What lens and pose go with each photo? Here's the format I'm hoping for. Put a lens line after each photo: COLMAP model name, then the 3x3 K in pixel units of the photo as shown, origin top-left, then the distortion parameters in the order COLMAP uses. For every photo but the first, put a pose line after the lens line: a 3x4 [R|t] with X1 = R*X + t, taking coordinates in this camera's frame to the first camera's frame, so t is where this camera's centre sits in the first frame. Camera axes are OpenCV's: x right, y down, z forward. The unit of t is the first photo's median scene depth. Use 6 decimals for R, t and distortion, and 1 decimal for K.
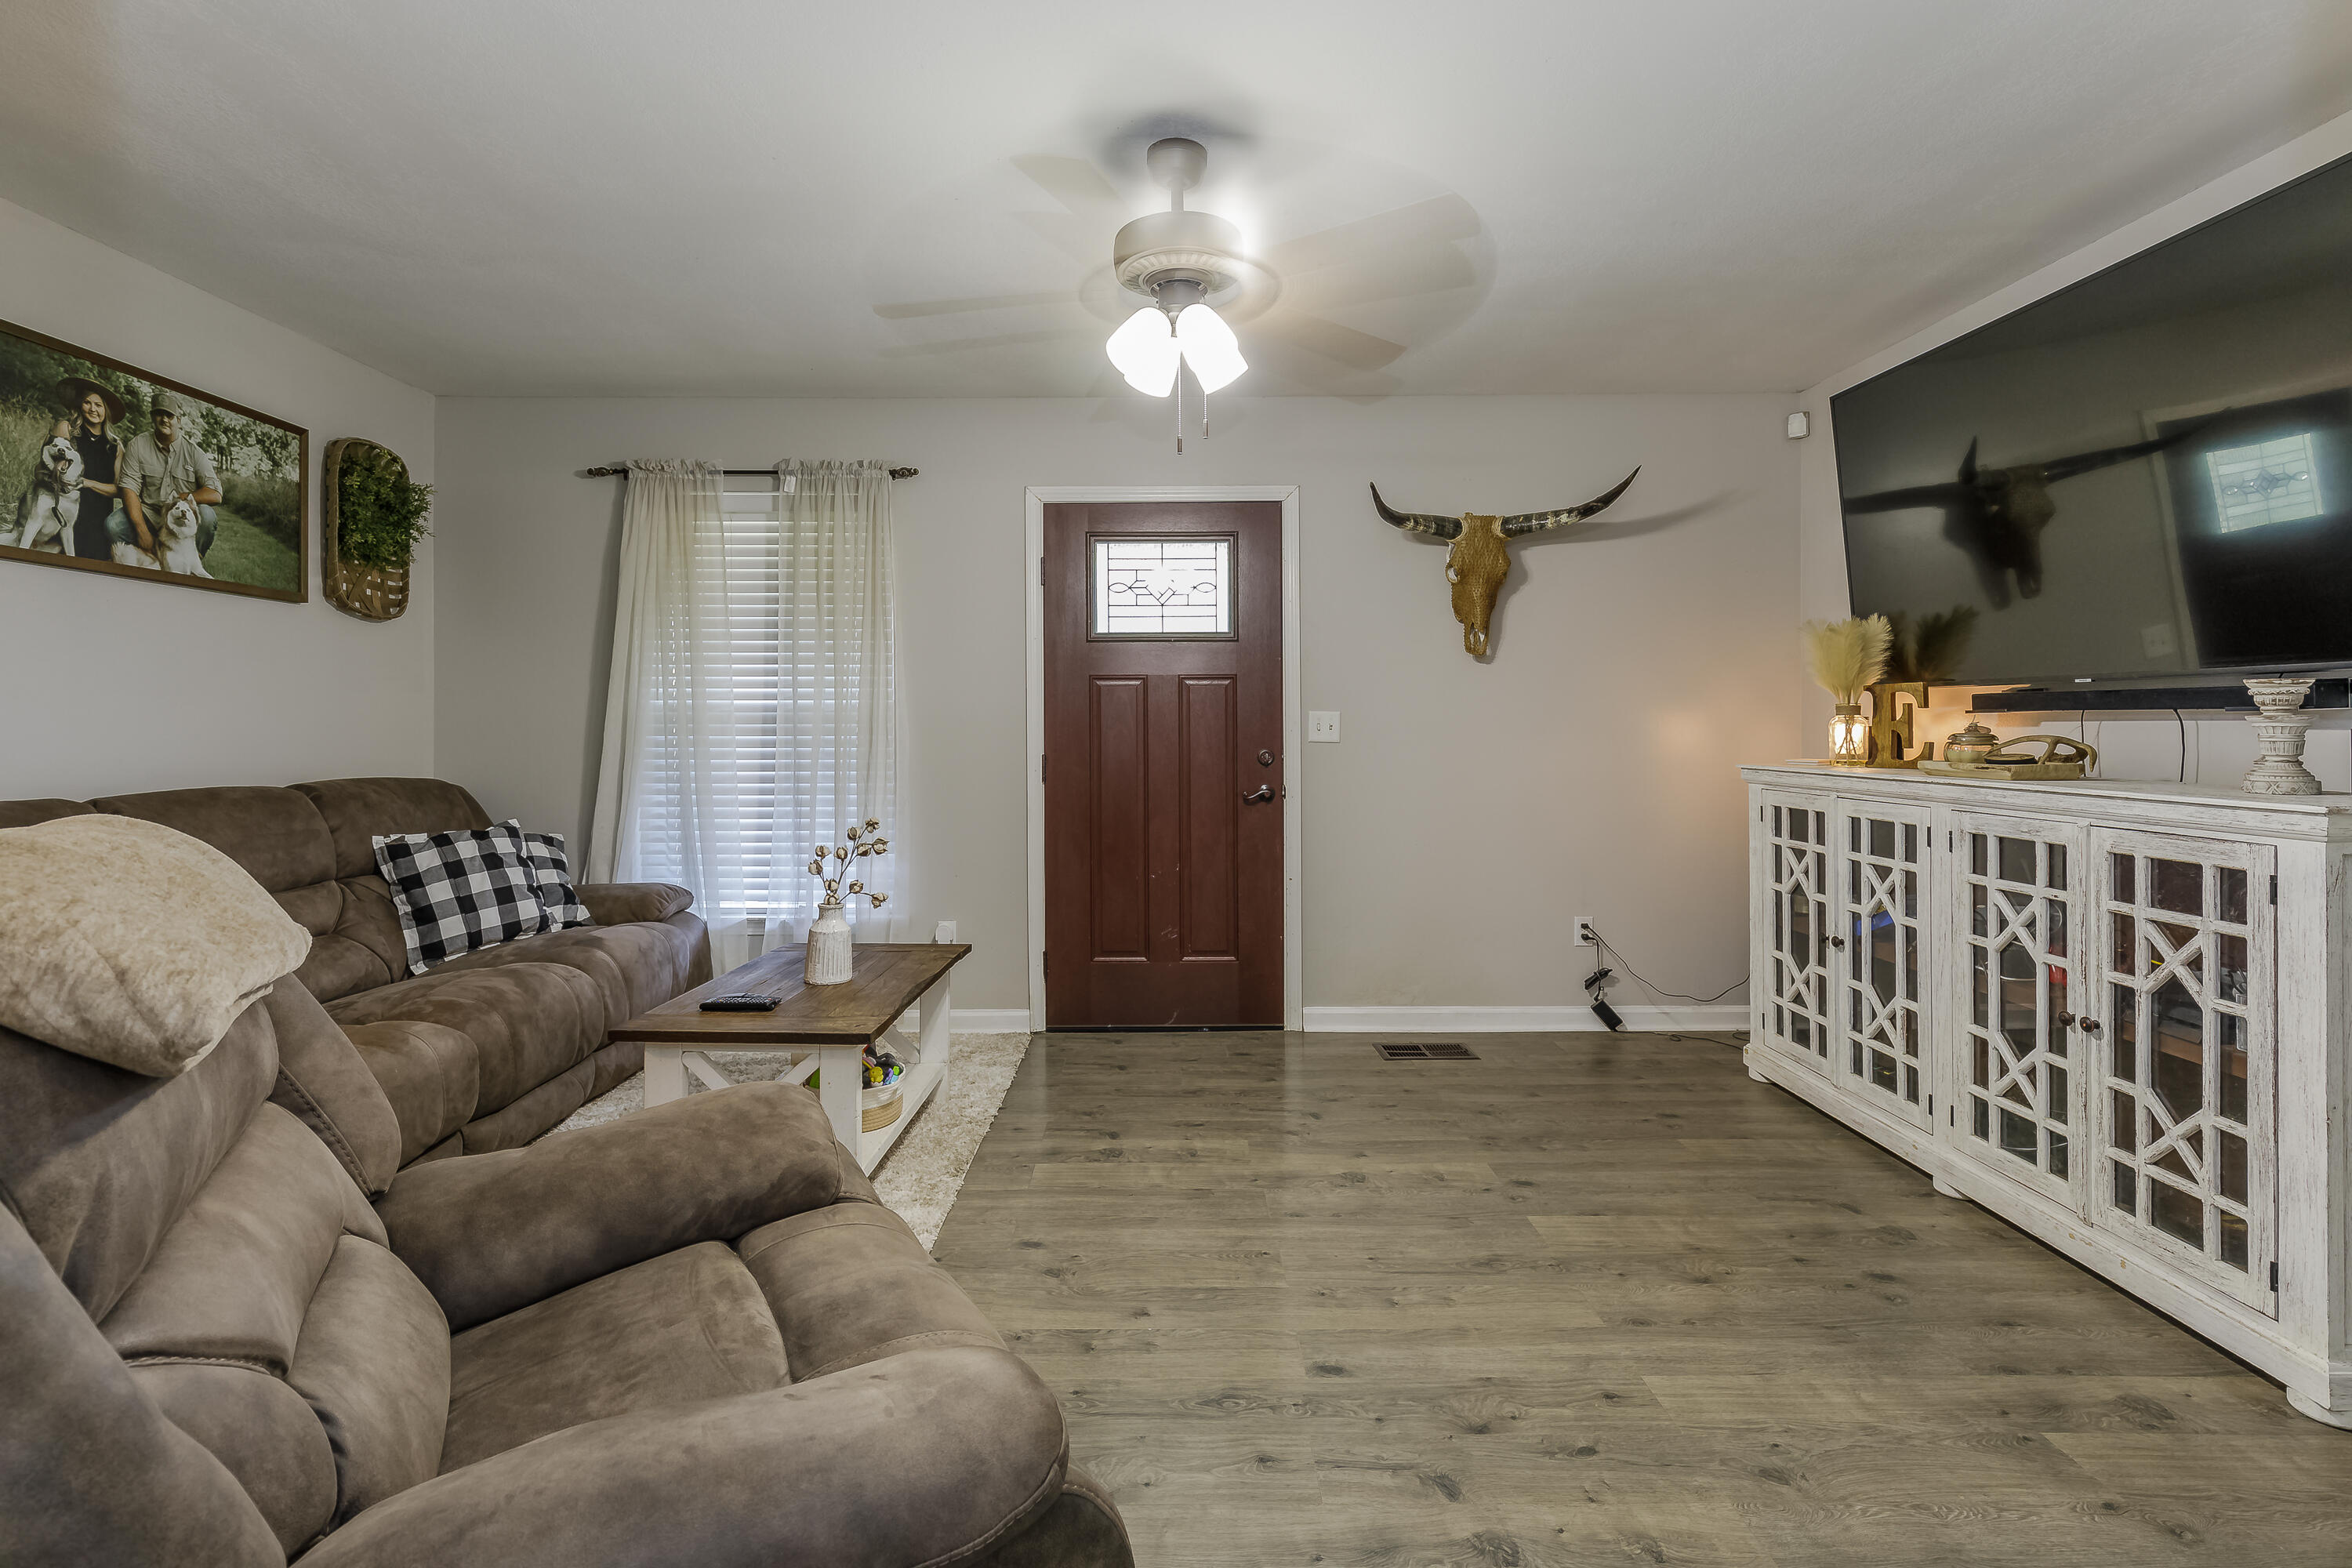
lens RADIAL K [[1068.8, 0, 1170.1], [0, 1068.8, 730.5], [0, 0, 1]] dist [0.008855, 0.000169]
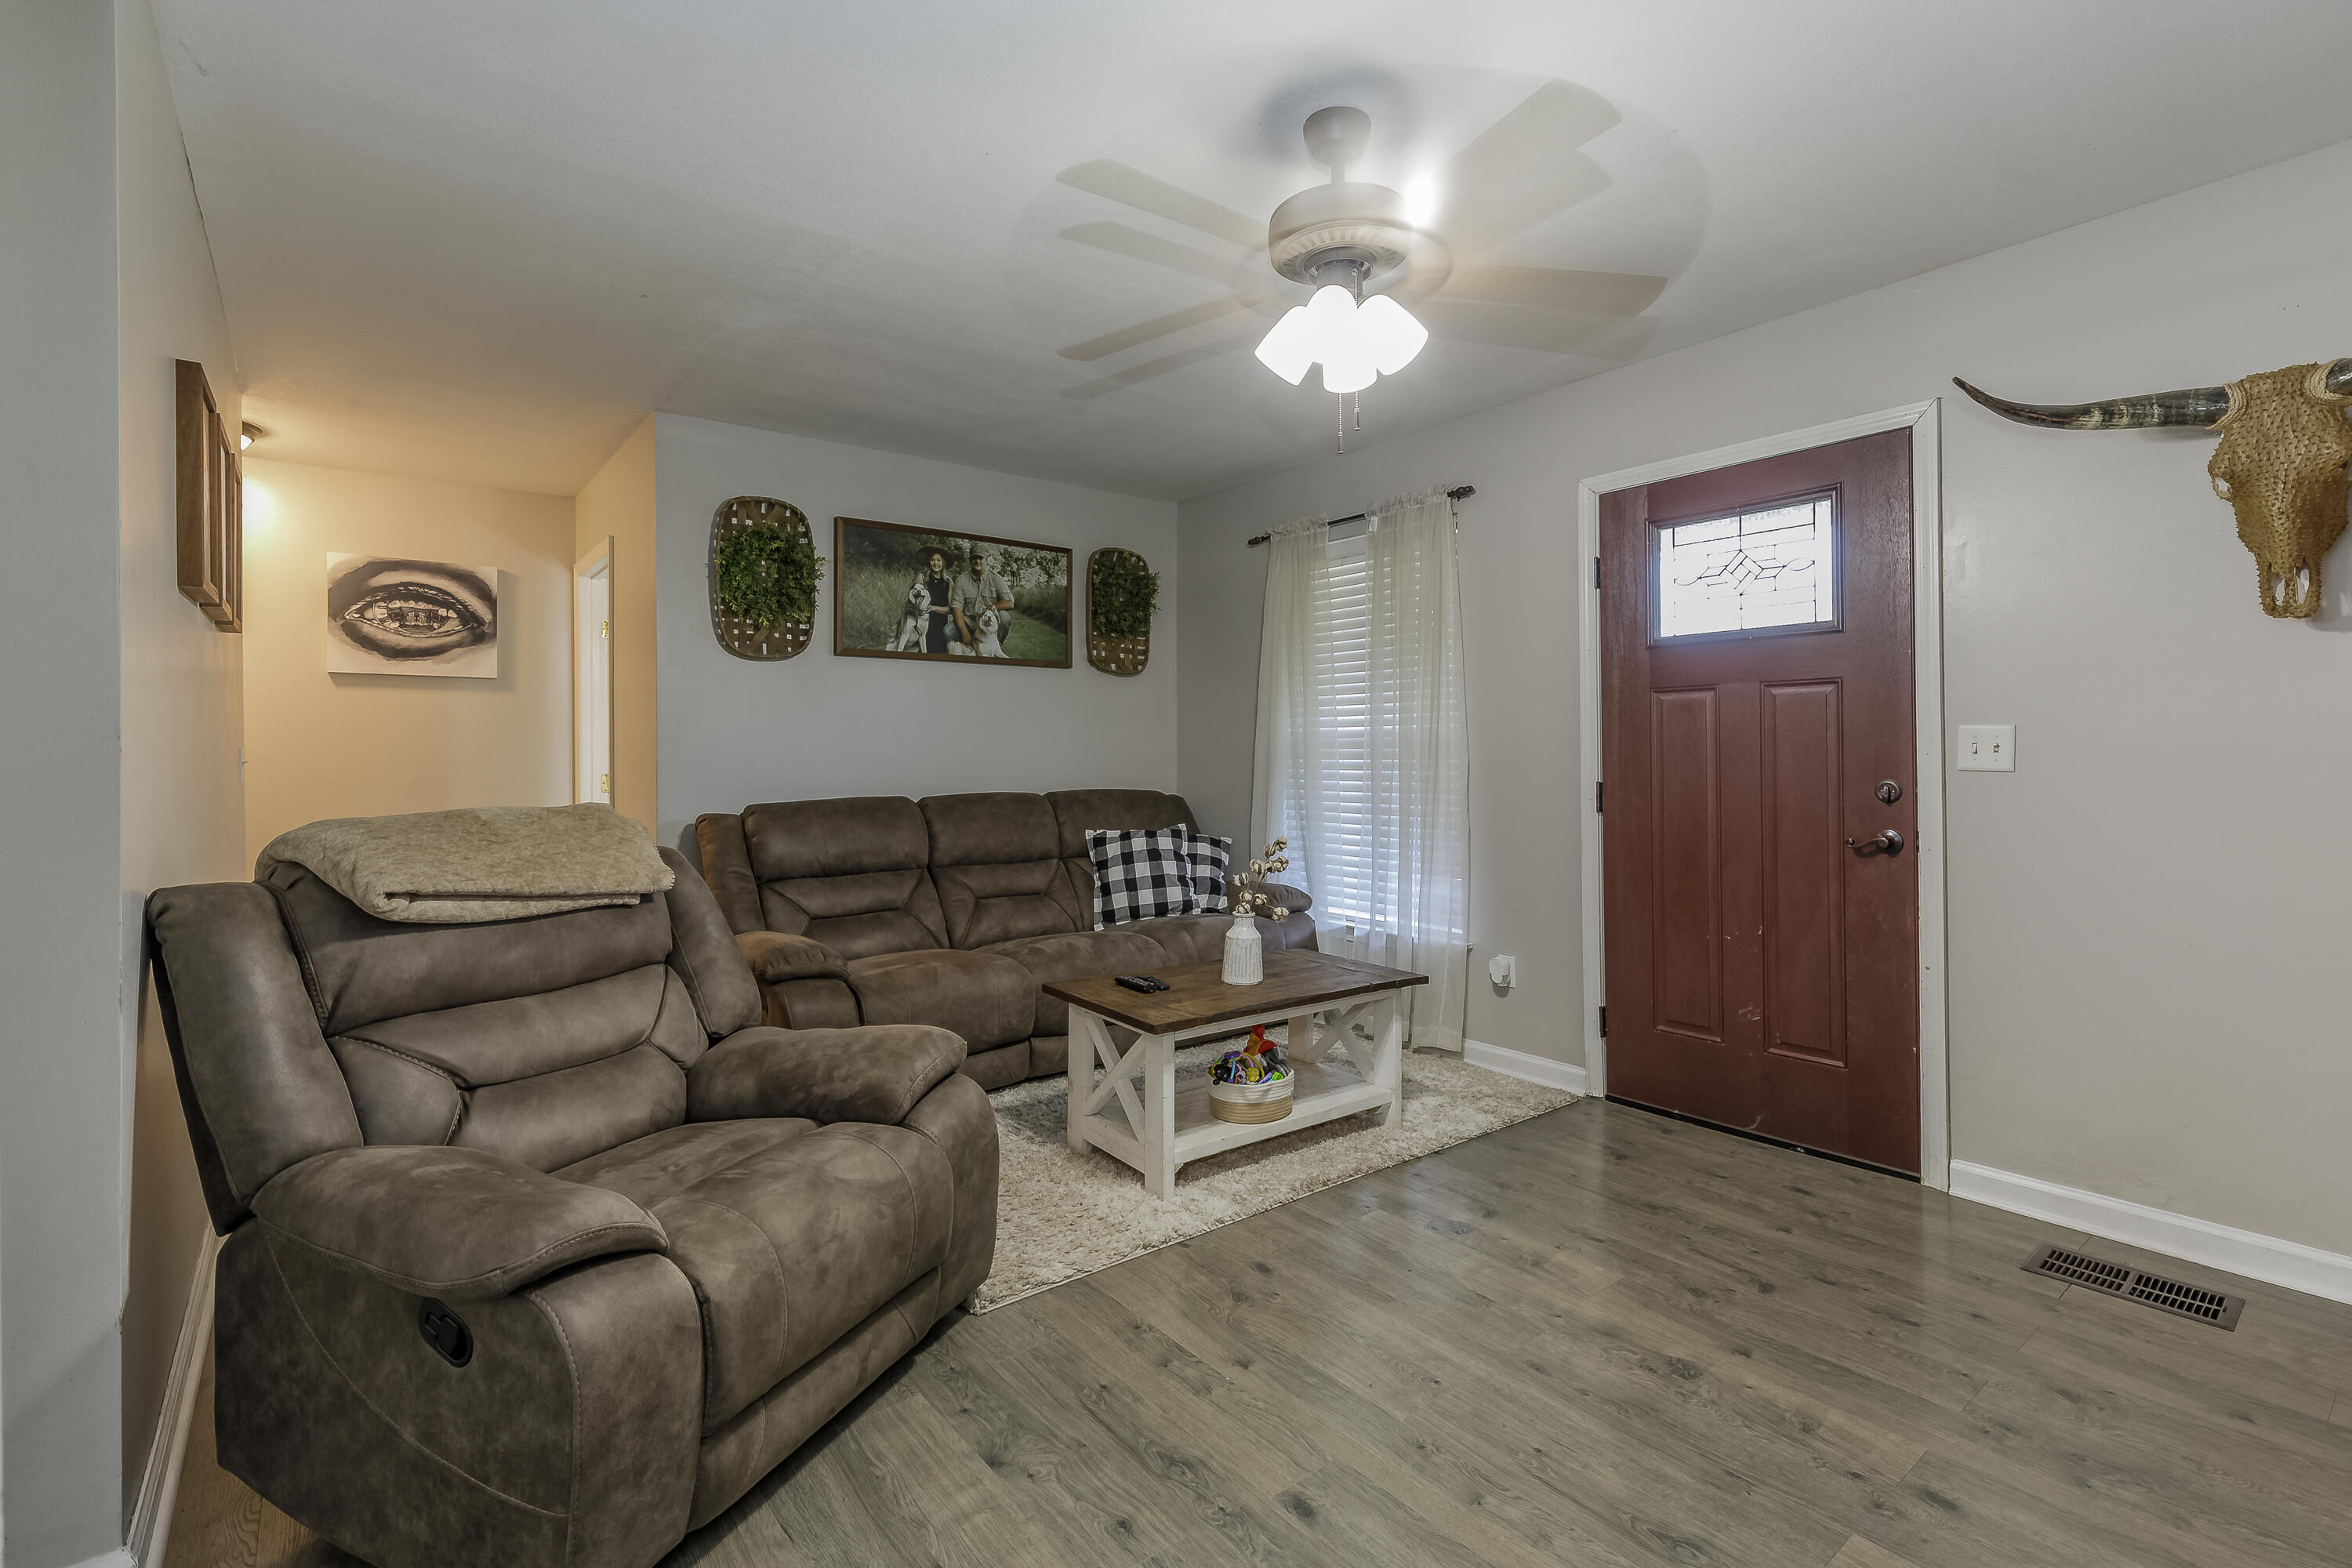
lens RADIAL K [[1068.8, 0, 1191.4], [0, 1068.8, 755.2], [0, 0, 1]] dist [0.008855, 0.000169]
pose [[0.617536, -0.000346, -0.786542, 0.487501], [0.003765, 0.999990, 0.002517, -0.003516], [0.786533, -0.004516, 0.617531, 0.257952]]
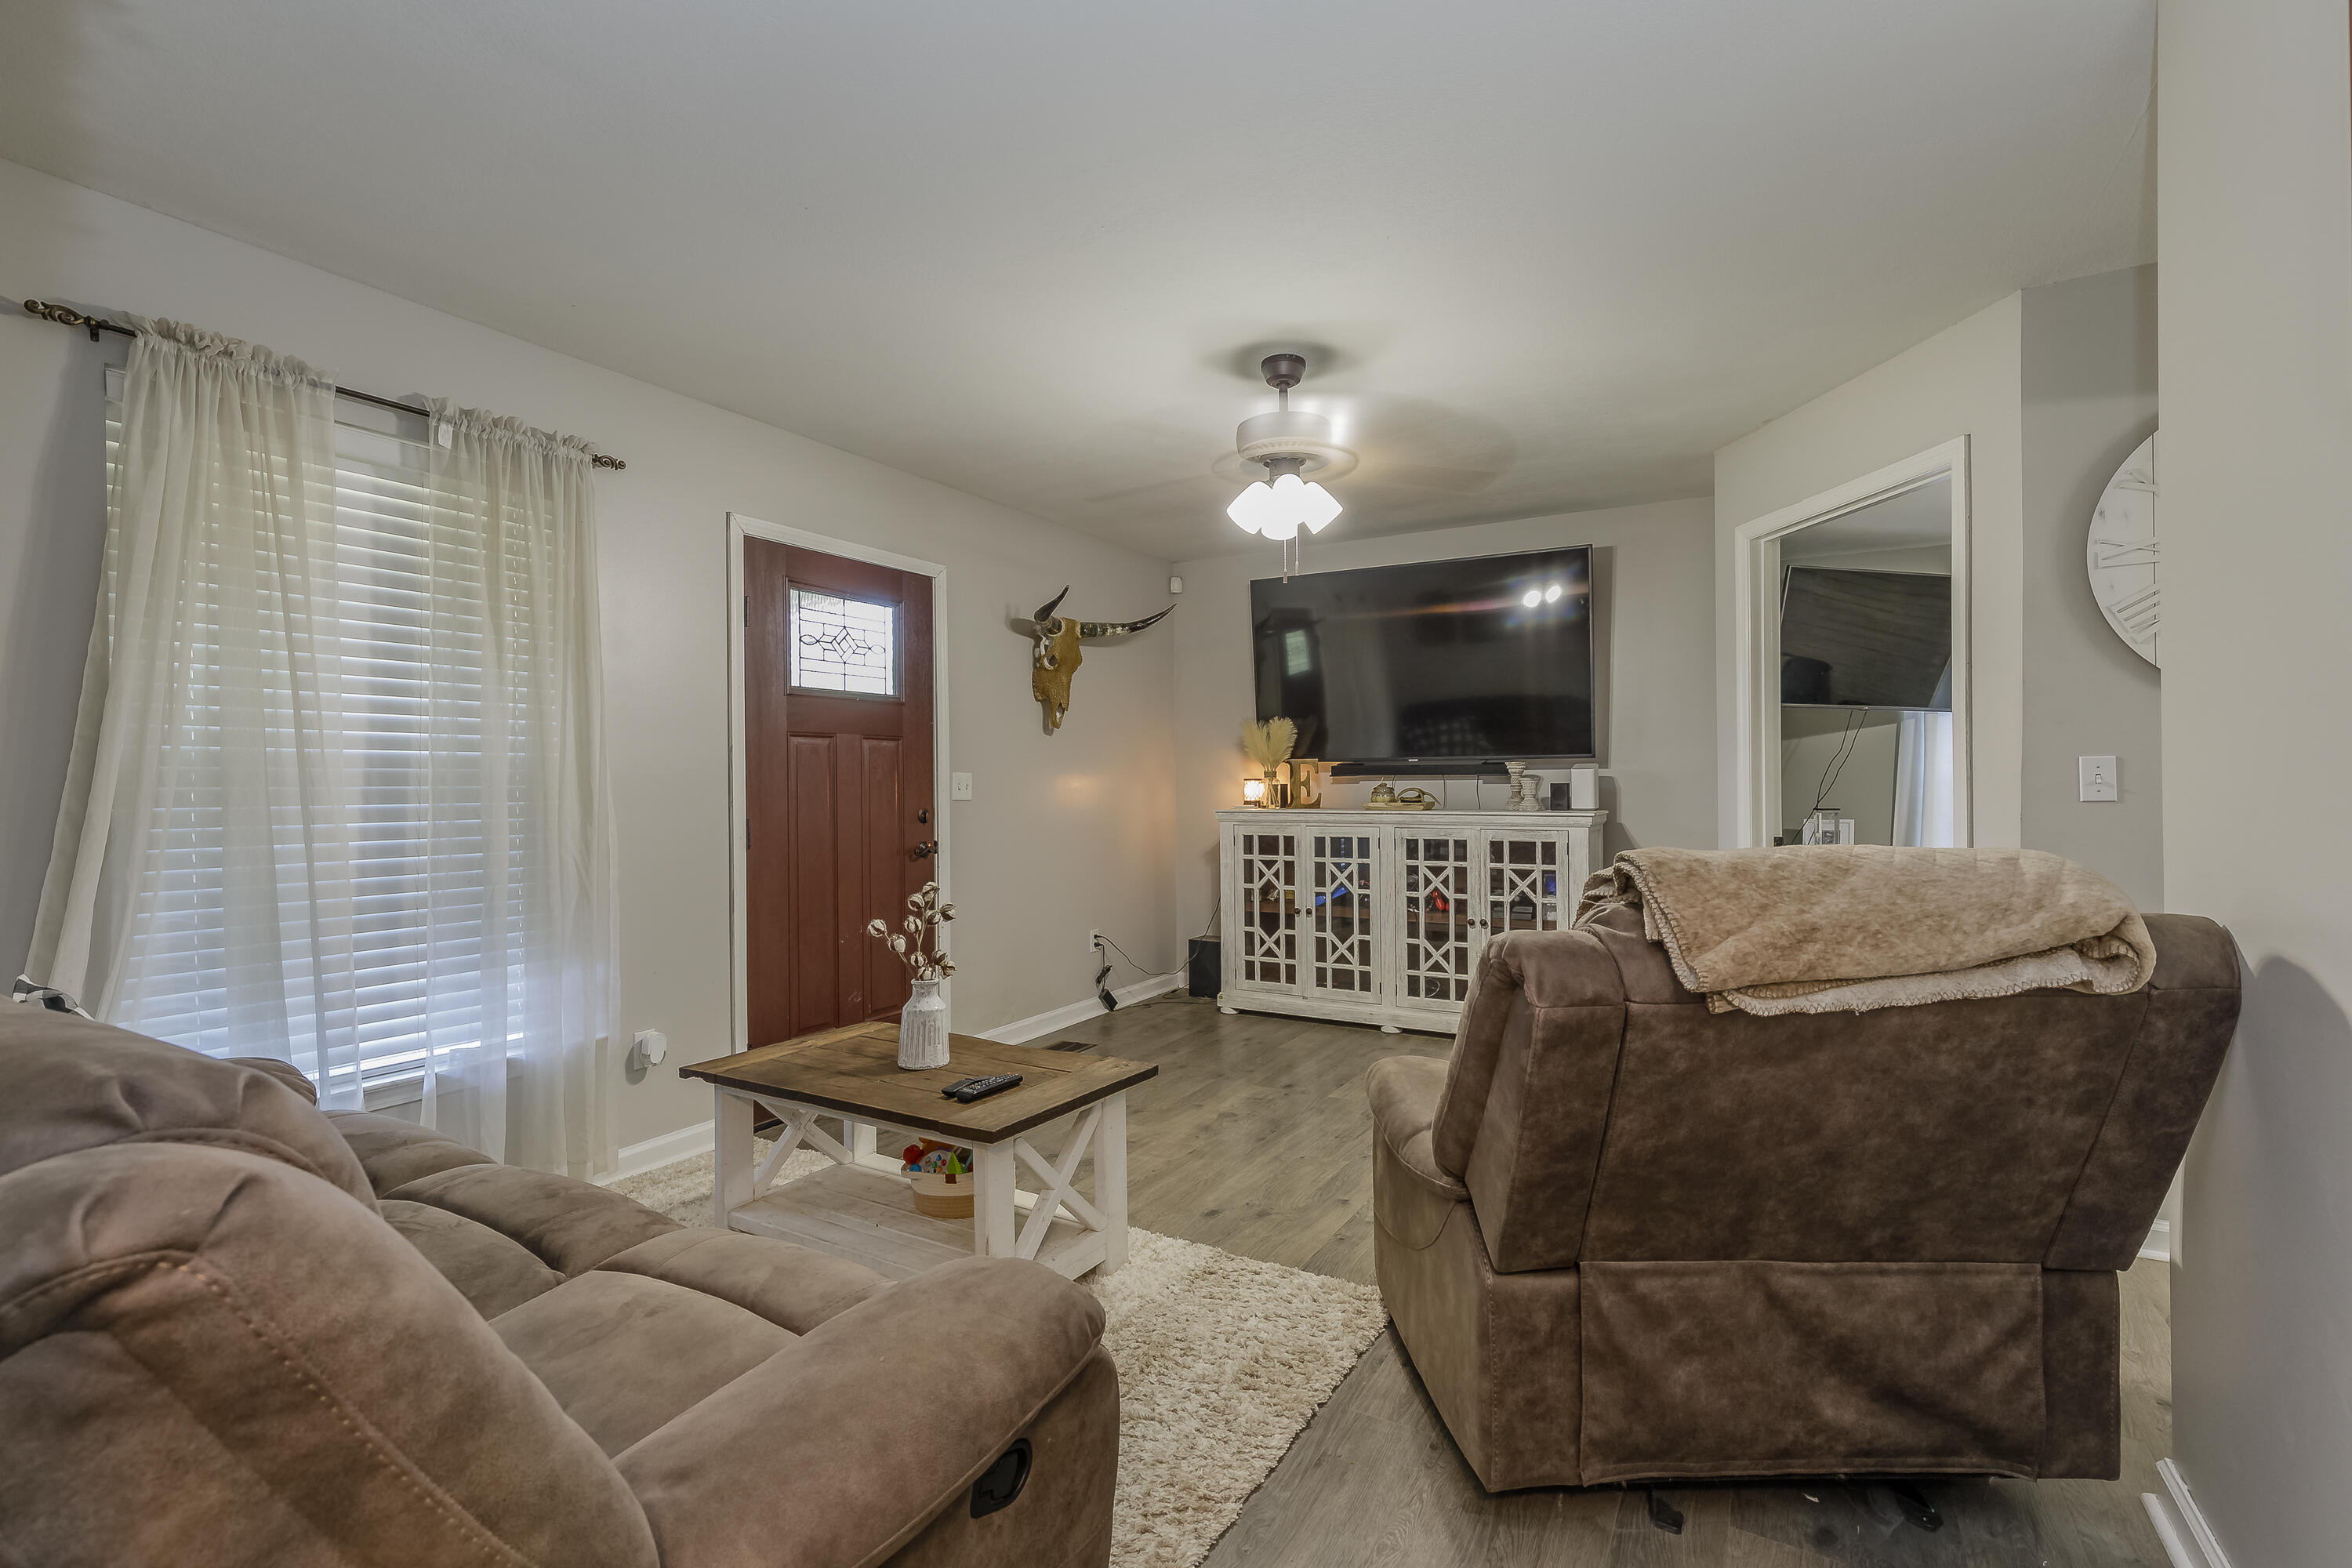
lens RADIAL K [[1068.8, 0, 1165.2], [0, 1068.8, 783.7], [0, 0, 1]] dist [0.008855, 0.000169]
pose [[0.509042, -0.001770, 0.860740, -0.938543], [0.010033, 0.999942, -0.003877, 0.000125], [-0.860683, 0.010610, 0.509030, 0.334923]]
